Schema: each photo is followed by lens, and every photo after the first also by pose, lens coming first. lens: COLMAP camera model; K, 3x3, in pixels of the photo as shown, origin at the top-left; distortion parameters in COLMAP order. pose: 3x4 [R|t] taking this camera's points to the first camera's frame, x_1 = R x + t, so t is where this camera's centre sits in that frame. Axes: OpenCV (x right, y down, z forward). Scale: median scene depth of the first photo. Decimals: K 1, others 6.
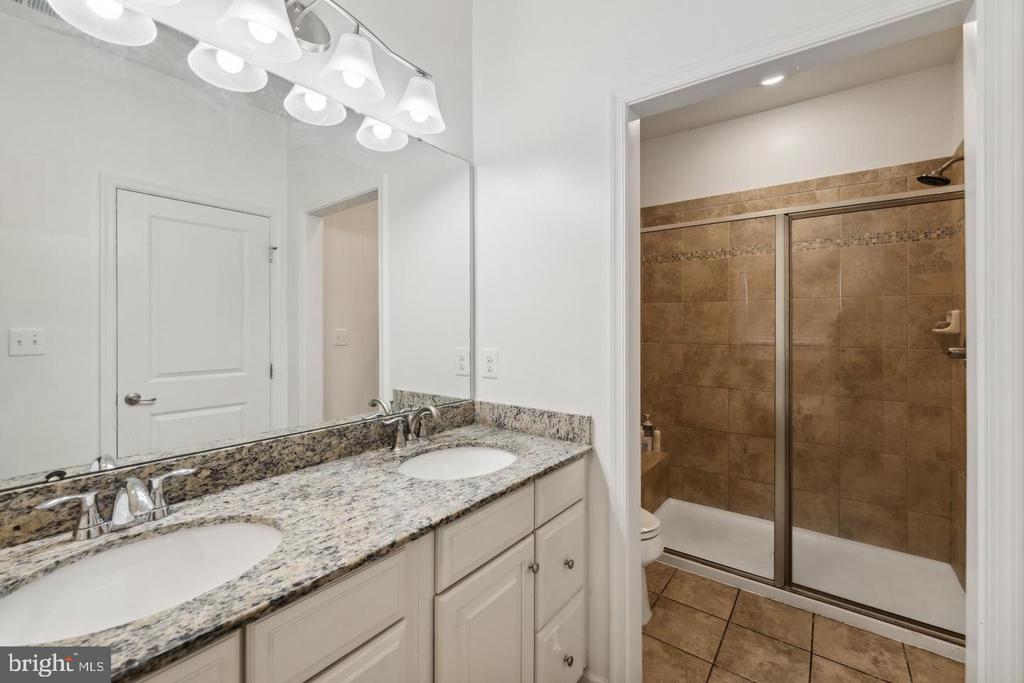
lens RADIAL K [[418.9, 0, 513.1], [0, 418.9, 332.8], [0, 0, 1]] dist [-0.000100, -0.000163]
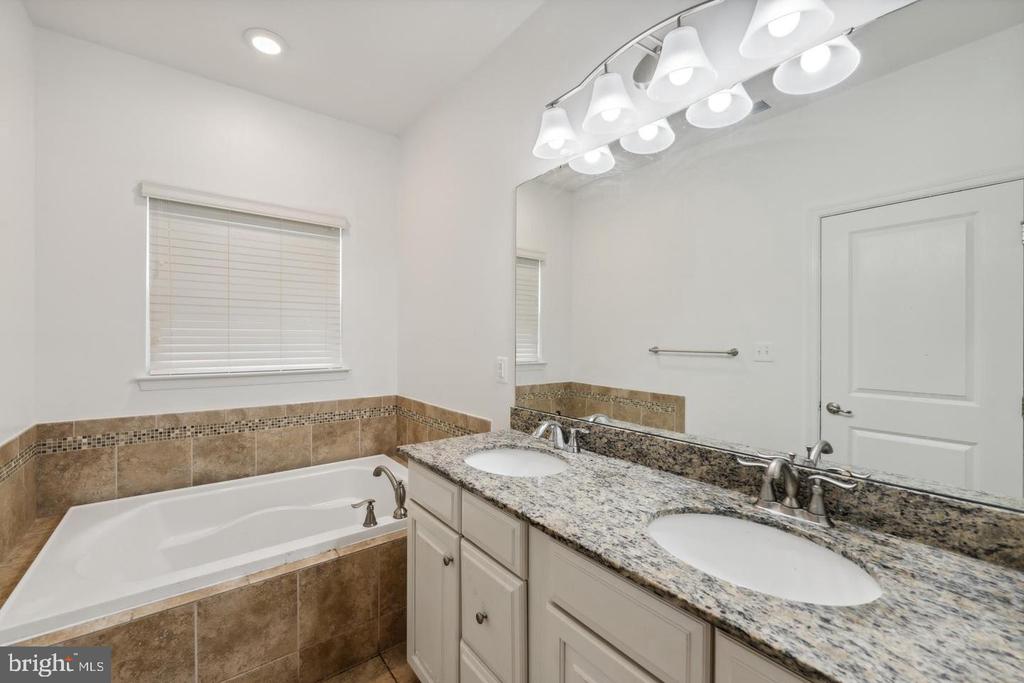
lens RADIAL K [[418.9, 0, 512.7], [0, 418.9, 340.9], [0, 0, 1]] dist [-0.000100, -0.000163]
pose [[-0.255494, -0.000199, -0.966811, 0.697554], [-0.016894, 0.999848, 0.004258, -0.009693], [0.966663, 0.017421, -0.255459, 0.973074]]
